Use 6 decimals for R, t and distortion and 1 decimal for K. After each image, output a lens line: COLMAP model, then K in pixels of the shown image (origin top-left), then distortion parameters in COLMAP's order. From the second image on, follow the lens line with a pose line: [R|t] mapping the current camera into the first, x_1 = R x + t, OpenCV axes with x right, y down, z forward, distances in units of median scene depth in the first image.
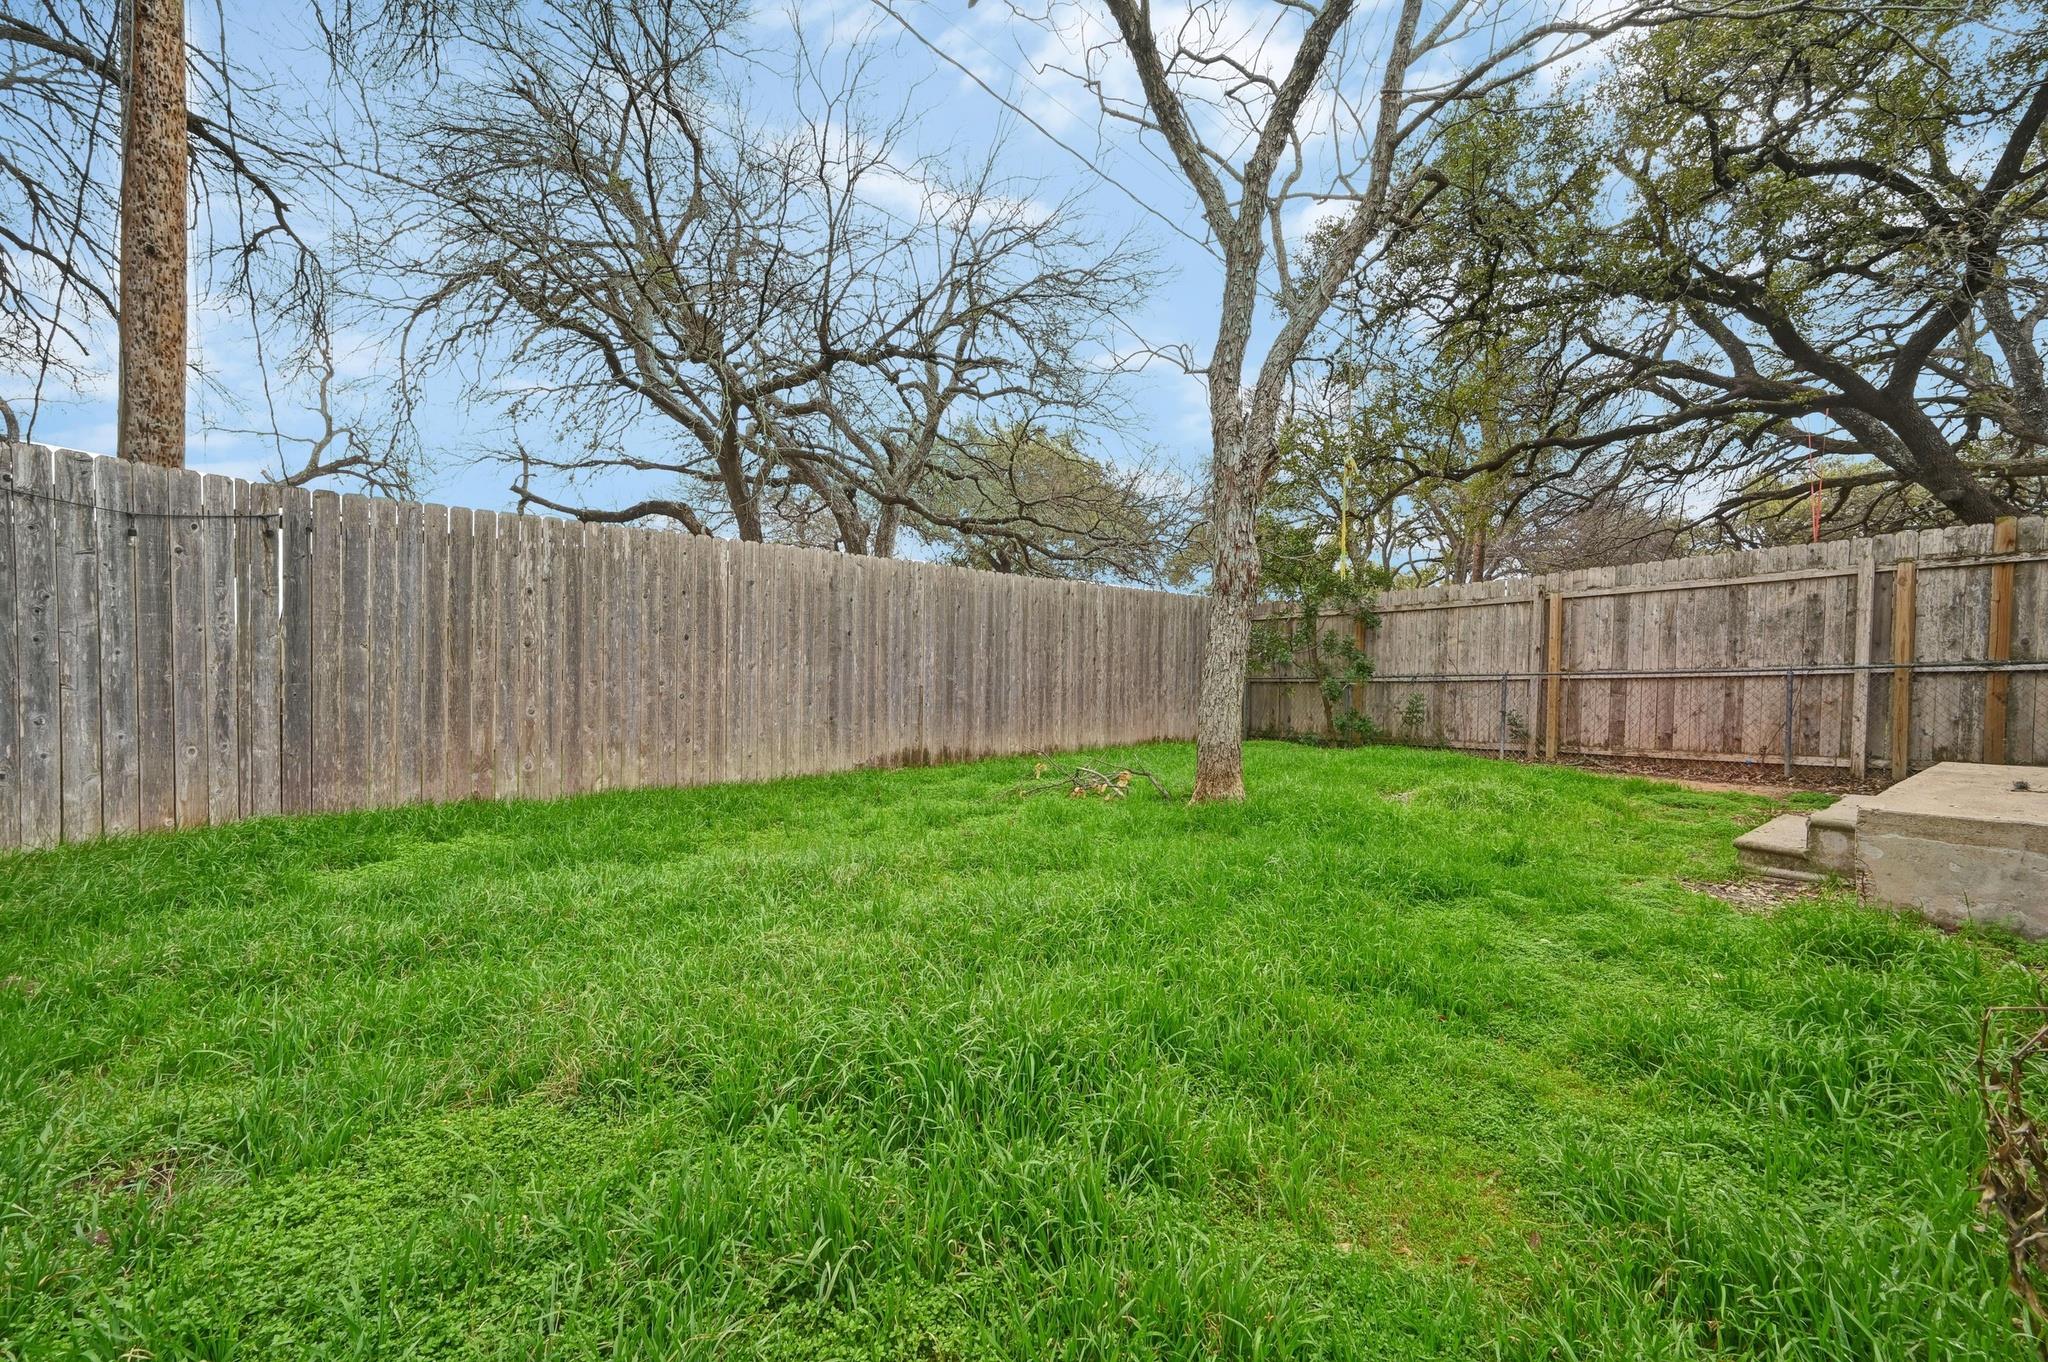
lens RADIAL K [[814.2, 0, 1032.4], [0, 814.2, 676.7], [0, 0, 1]] dist [-0.000165, 0.000578]
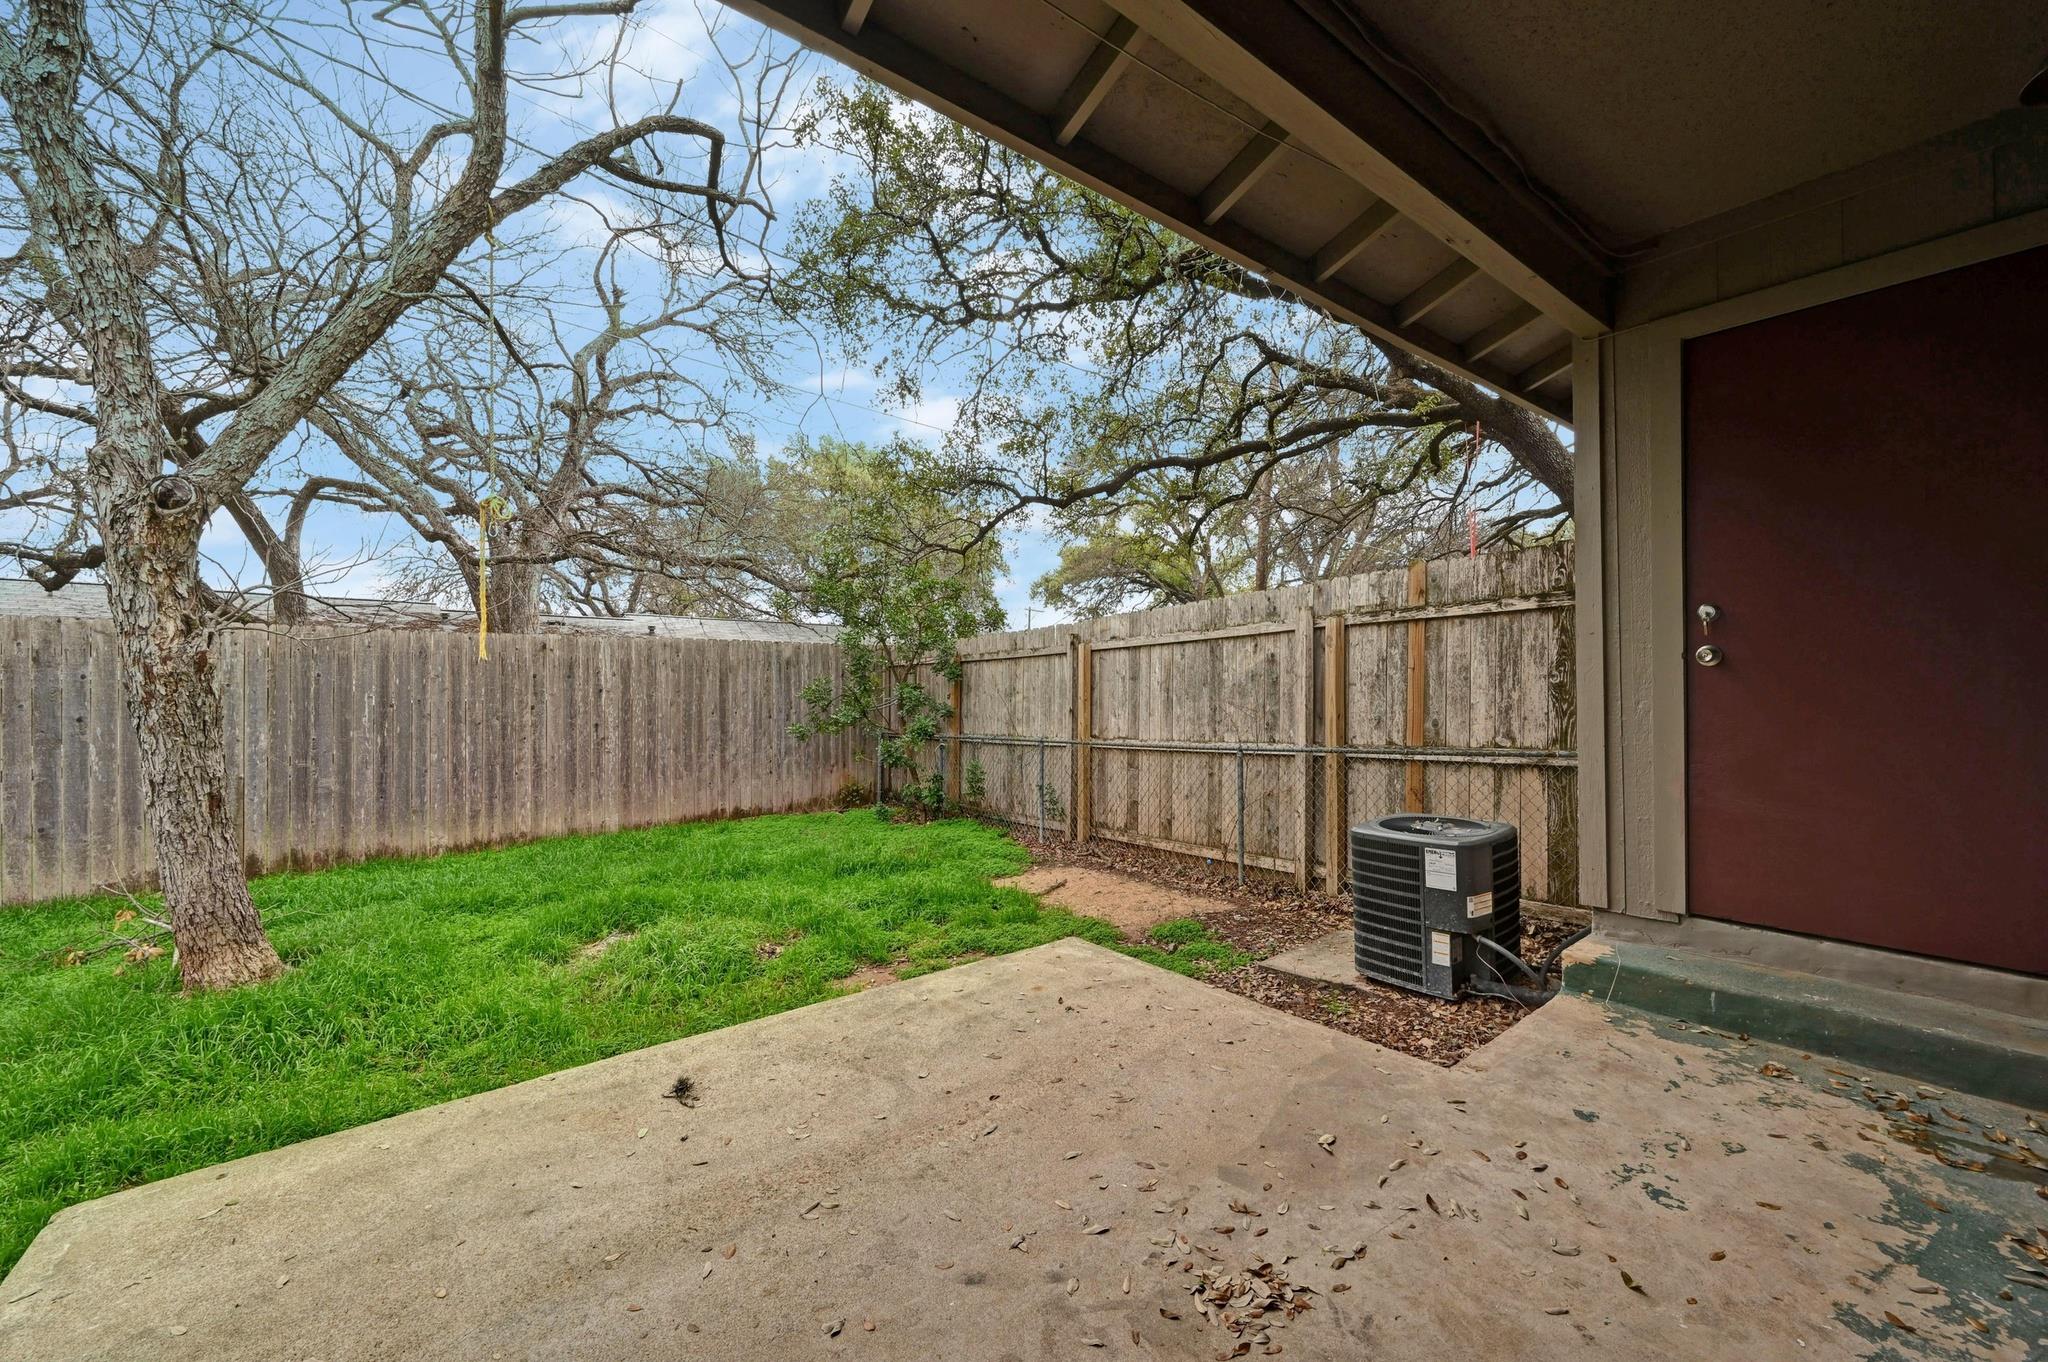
lens RADIAL K [[814.2, 0, 1026.2], [0, 814.2, 680.5], [0, 0, 1]] dist [-0.000165, 0.000578]
pose [[0.999753, -0.016259, 0.015152, 0.661850], [0.016471, 0.999767, -0.013969, -0.063152], [-0.014922, 0.014215, 0.999788, 0.194837]]
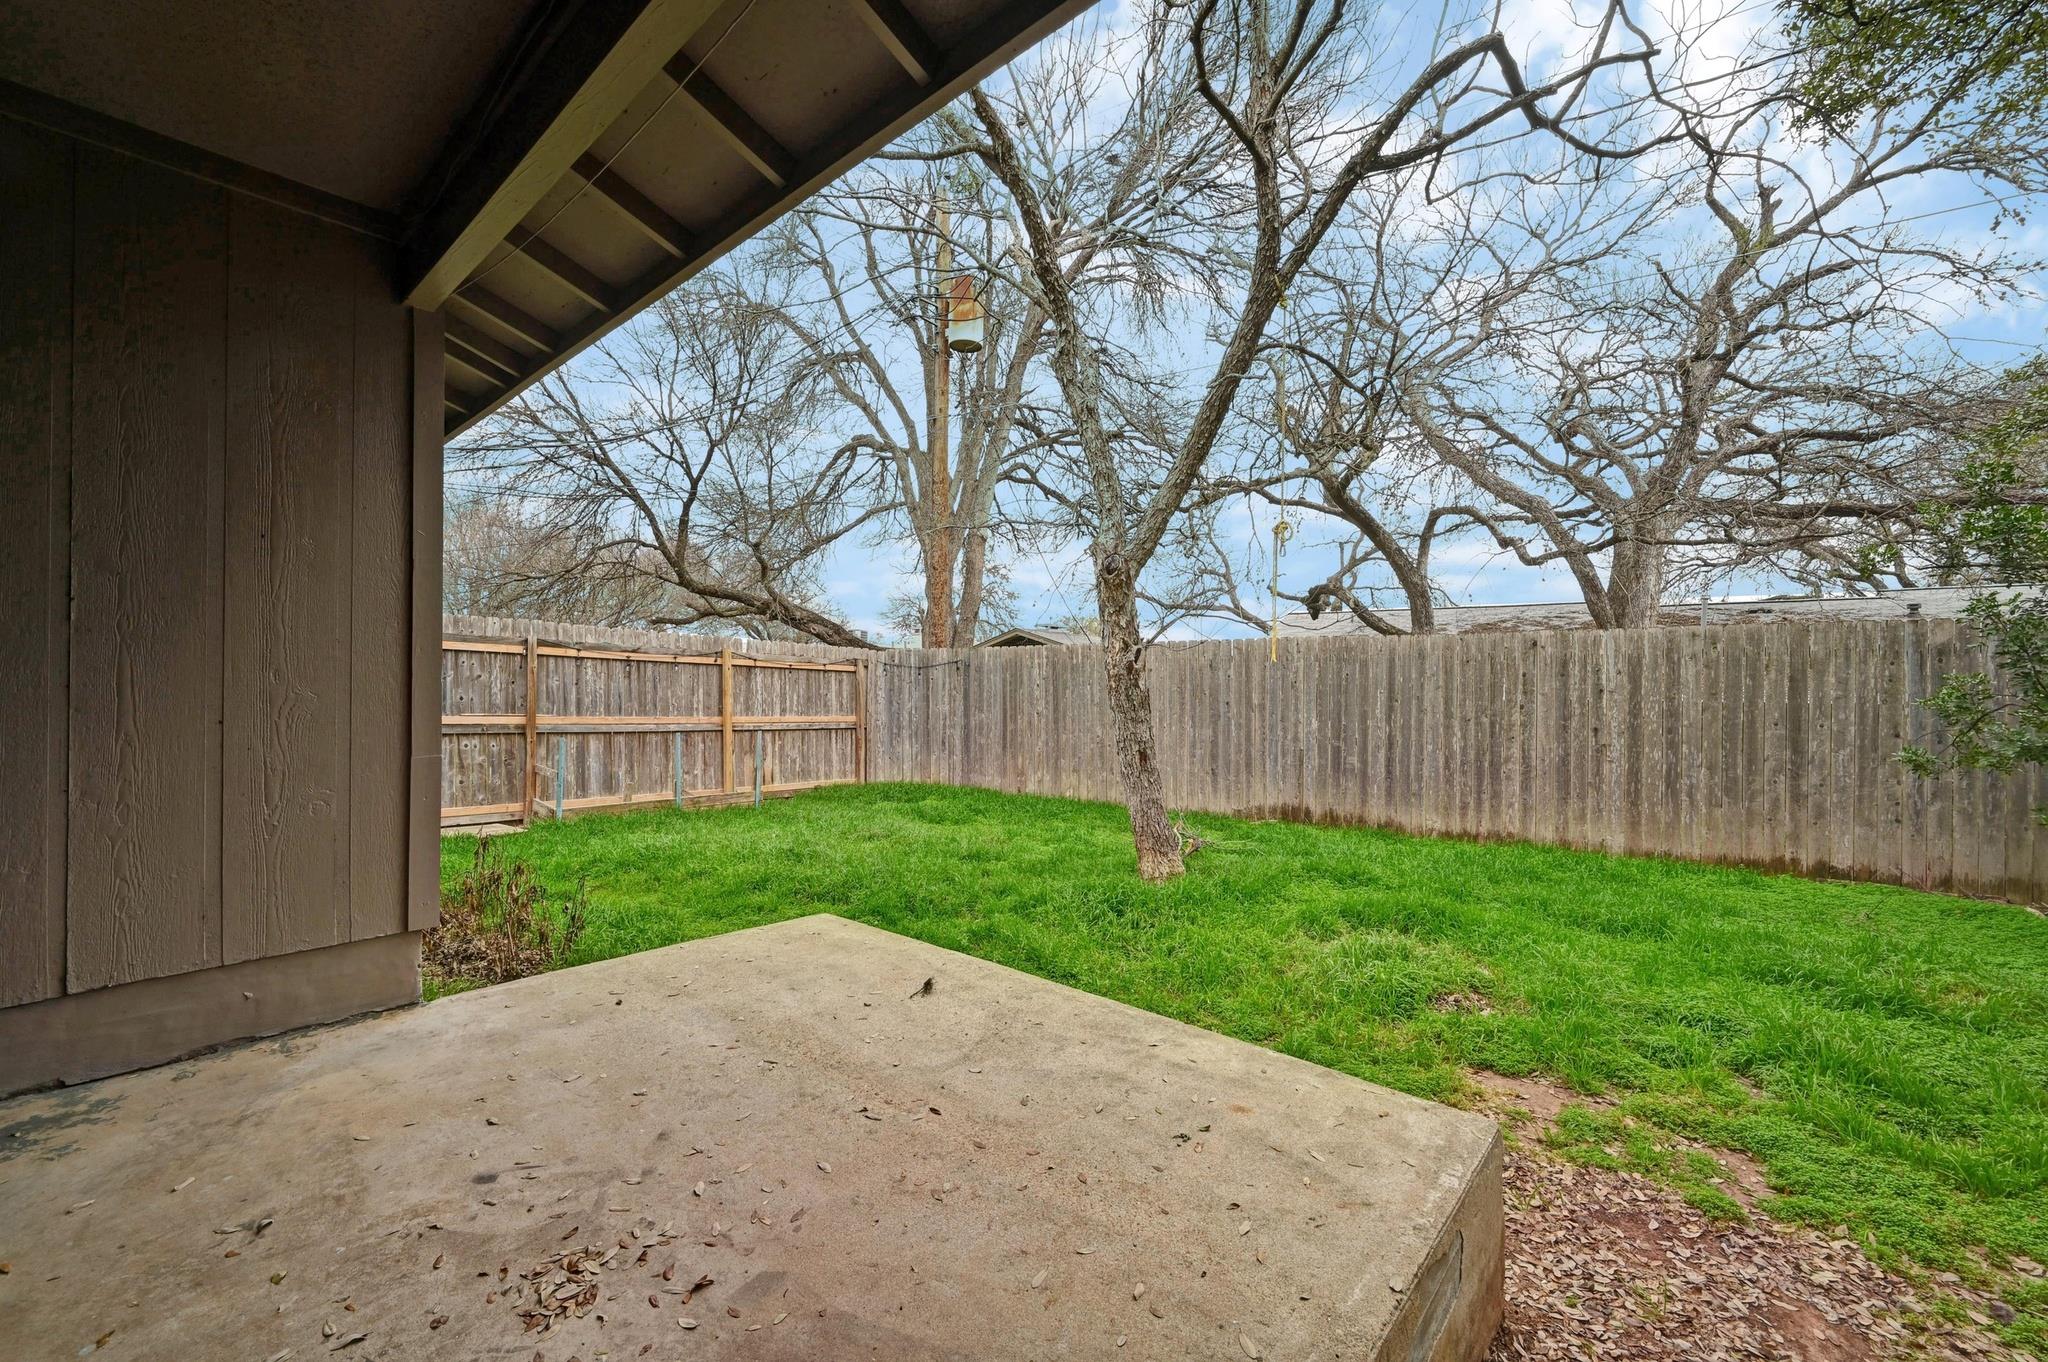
lens RADIAL K [[814.2, 0, 1031.0], [0, 814.2, 678.9], [0, 0, 1]] dist [-0.000165, 0.000578]
pose [[0.203351, -0.014480, -0.978999, 0.916135], [-0.011578, 0.999785, -0.017192, -0.063853], [0.979037, 0.014831, 0.203140, 0.440354]]
